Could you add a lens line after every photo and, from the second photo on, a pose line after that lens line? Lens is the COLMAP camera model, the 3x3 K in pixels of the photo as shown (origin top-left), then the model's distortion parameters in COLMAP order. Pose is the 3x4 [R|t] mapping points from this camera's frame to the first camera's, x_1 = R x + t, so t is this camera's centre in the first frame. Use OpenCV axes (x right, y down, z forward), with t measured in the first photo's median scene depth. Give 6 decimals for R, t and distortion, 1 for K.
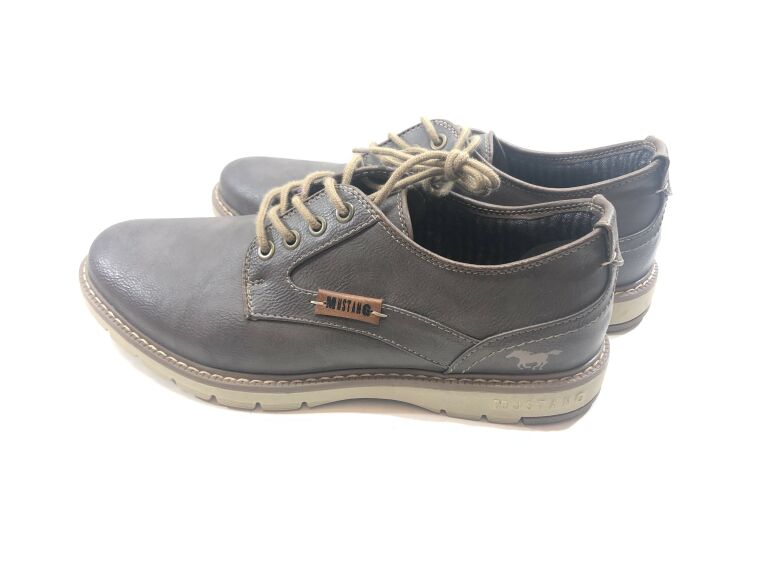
lens RADIAL K [[643.9, 0, 387.3], [0, 643.9, 289.6], [0, 0, 1]] dist [0.018588, -0.044320]
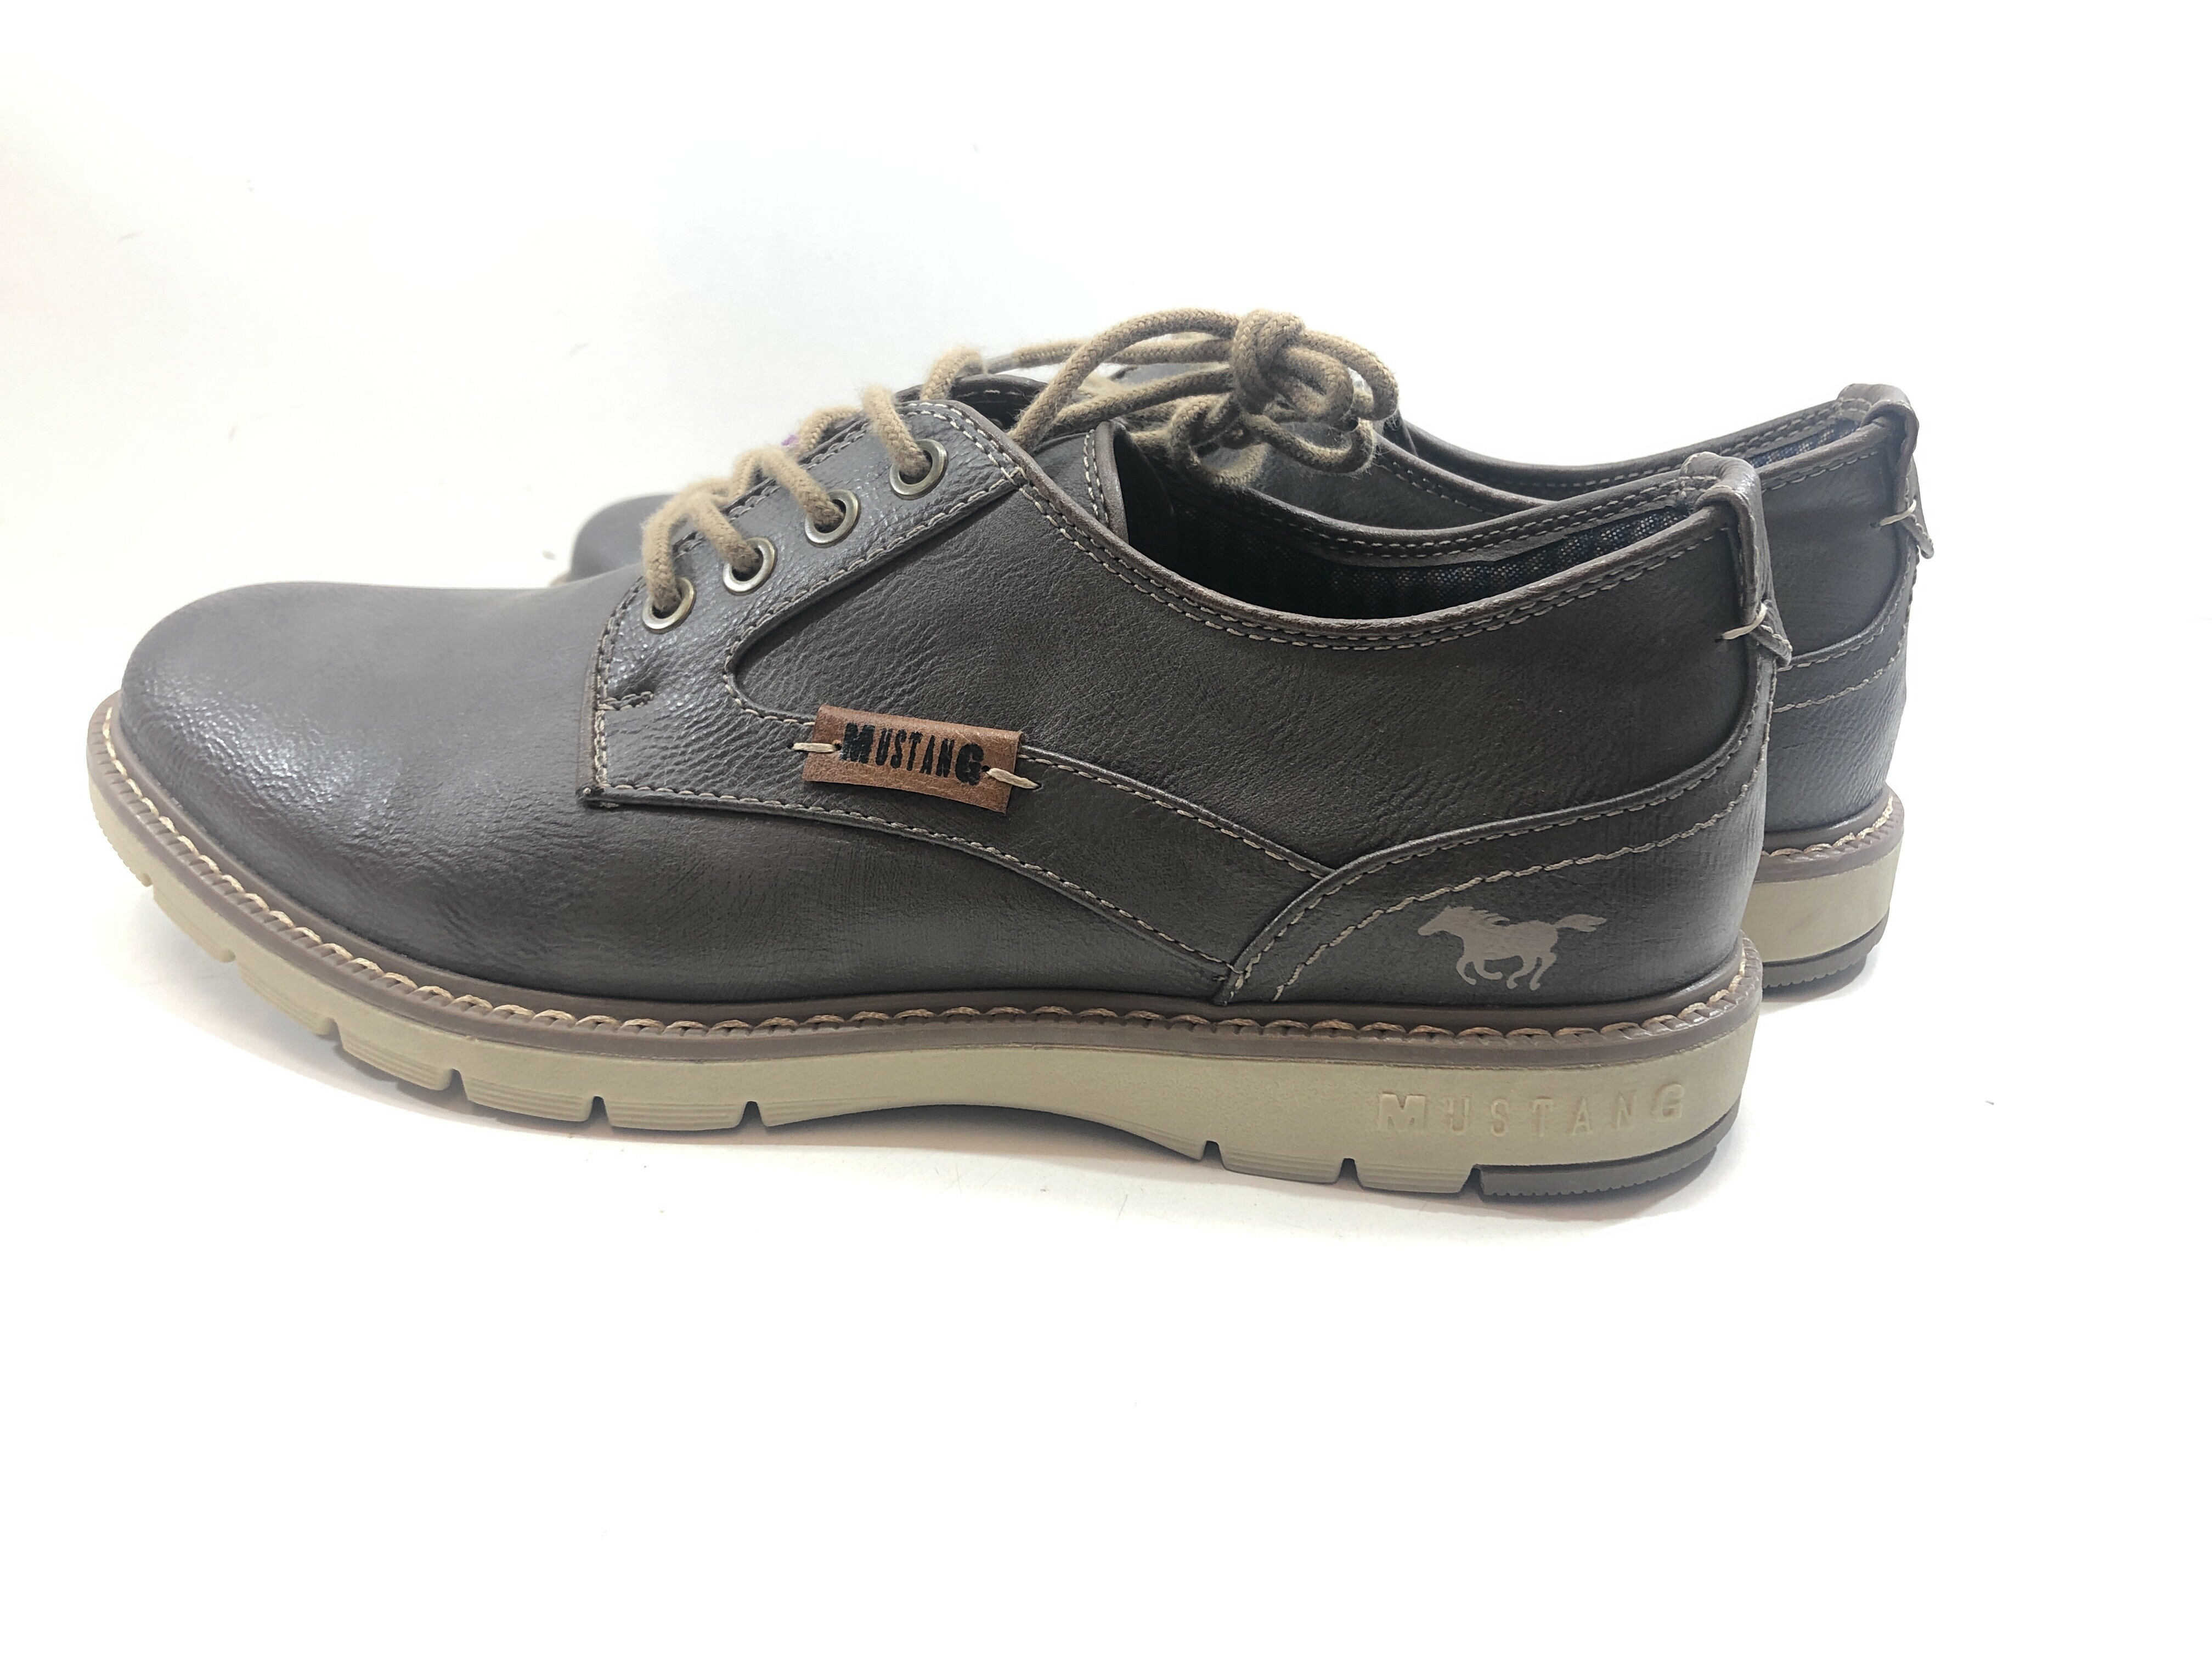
lens RADIAL K [[1854.6, 0, 1101.0], [0, 1854.6, 830.1], [0, 0, 1]] dist [0.018588, -0.044320]
pose [[0.999282, 0.036860, -0.008749, 0.038640], [-0.037885, 0.972330, -0.230521, 0.254901], [0.000010, 0.230687, 0.973028, 0.131609]]
